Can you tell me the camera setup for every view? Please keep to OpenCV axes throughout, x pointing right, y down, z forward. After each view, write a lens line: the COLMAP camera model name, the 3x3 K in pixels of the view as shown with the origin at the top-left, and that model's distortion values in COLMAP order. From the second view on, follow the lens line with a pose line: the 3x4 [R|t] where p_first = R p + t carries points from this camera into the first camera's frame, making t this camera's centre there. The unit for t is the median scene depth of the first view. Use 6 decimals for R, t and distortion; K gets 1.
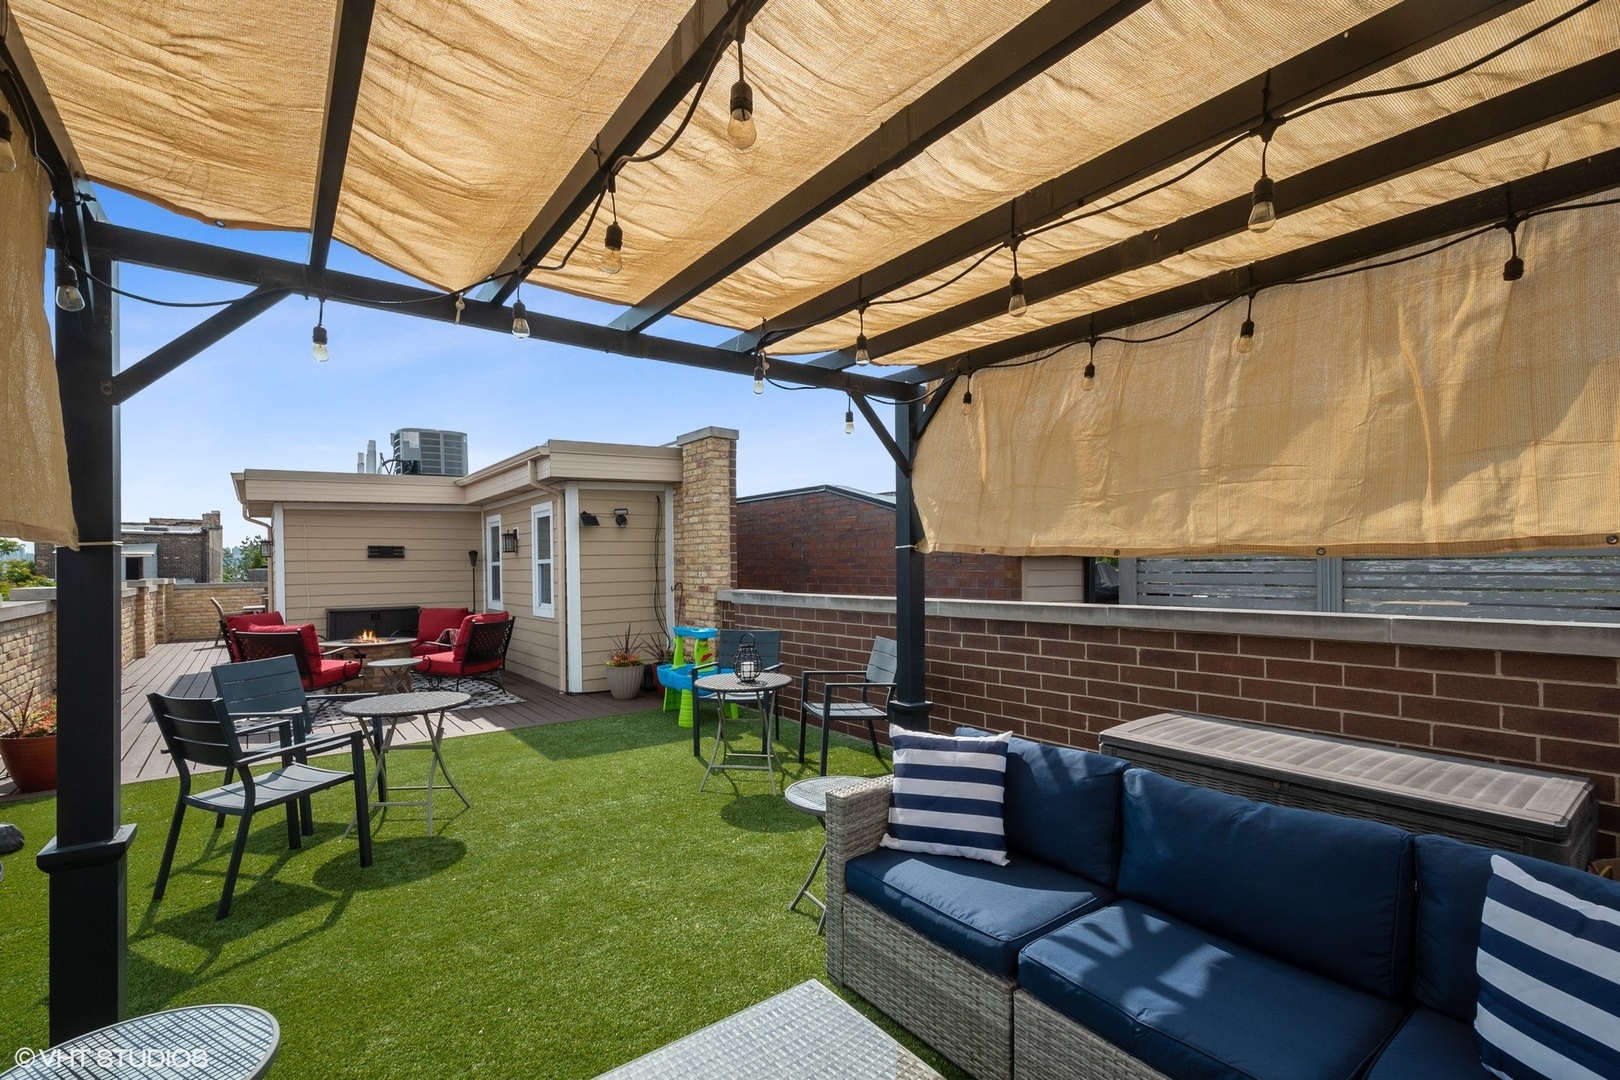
lens RADIAL K [[709.6, 0, 797.5], [0, 709.6, 551.2], [0, 0, 1]] dist [0.011564, -0.001749]
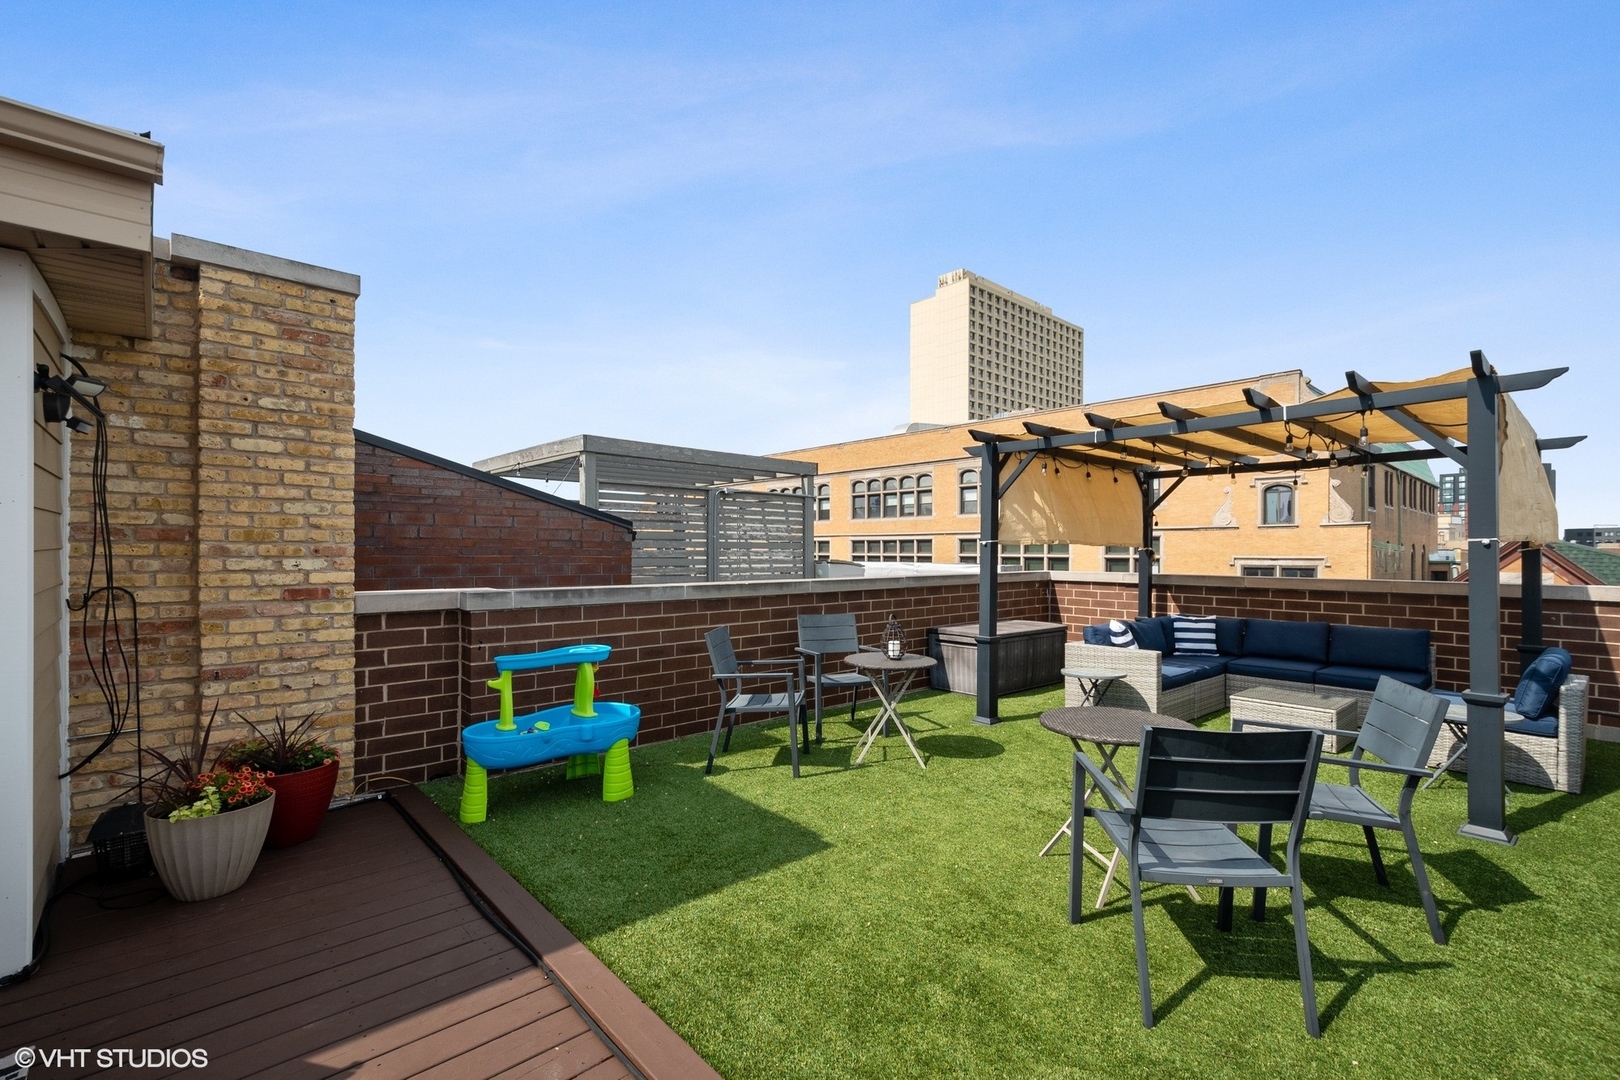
lens RADIAL K [[709.6, 0, 797.2], [0, 709.6, 545.6], [0, 0, 1]] dist [0.011564, -0.001749]
pose [[-0.081525, 0.013226, 0.996584, -0.736301], [-0.026814, 0.999521, -0.015458, 0.020645], [-0.996311, -0.027982, -0.081131, 0.805458]]
